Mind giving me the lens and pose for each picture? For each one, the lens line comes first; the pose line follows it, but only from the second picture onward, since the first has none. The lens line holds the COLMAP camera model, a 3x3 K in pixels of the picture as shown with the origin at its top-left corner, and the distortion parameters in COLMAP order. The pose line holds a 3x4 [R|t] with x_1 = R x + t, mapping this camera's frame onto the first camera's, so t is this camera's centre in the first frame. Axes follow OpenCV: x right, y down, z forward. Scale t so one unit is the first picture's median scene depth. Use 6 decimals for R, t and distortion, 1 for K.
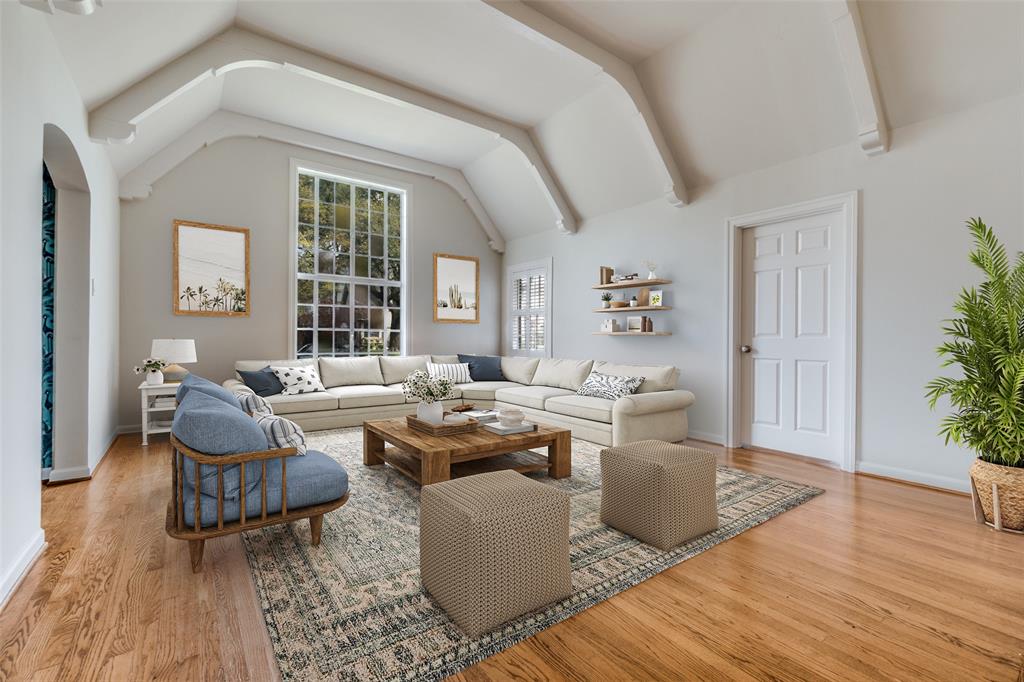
lens RADIAL K [[443.3, 0, 509.8], [0, 443.3, 338.4], [0, 0, 1]] dist [-0.000563, 0.000030]
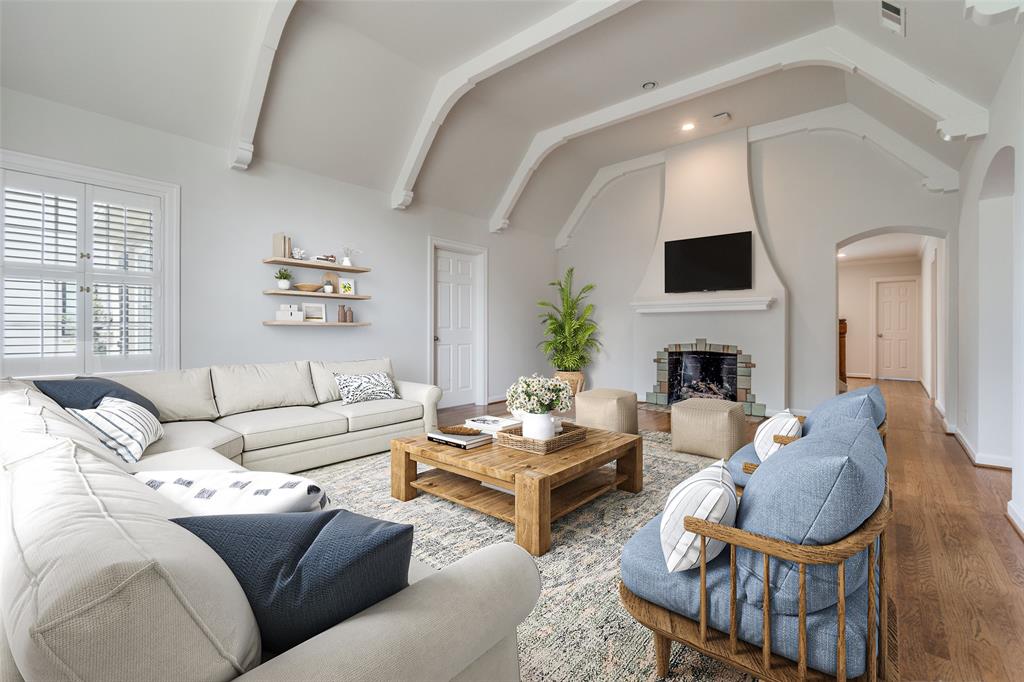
lens RADIAL K [[443.3, 0, 509.8], [0, 443.3, 338.4], [0, 0, 1]] dist [-0.000563, 0.000030]
pose [[-0.229500, -0.018985, 0.973124, -0.651979], [-0.001977, 0.999817, 0.019040, -0.000747], [-0.973307, 0.002446, -0.229495, 0.885580]]
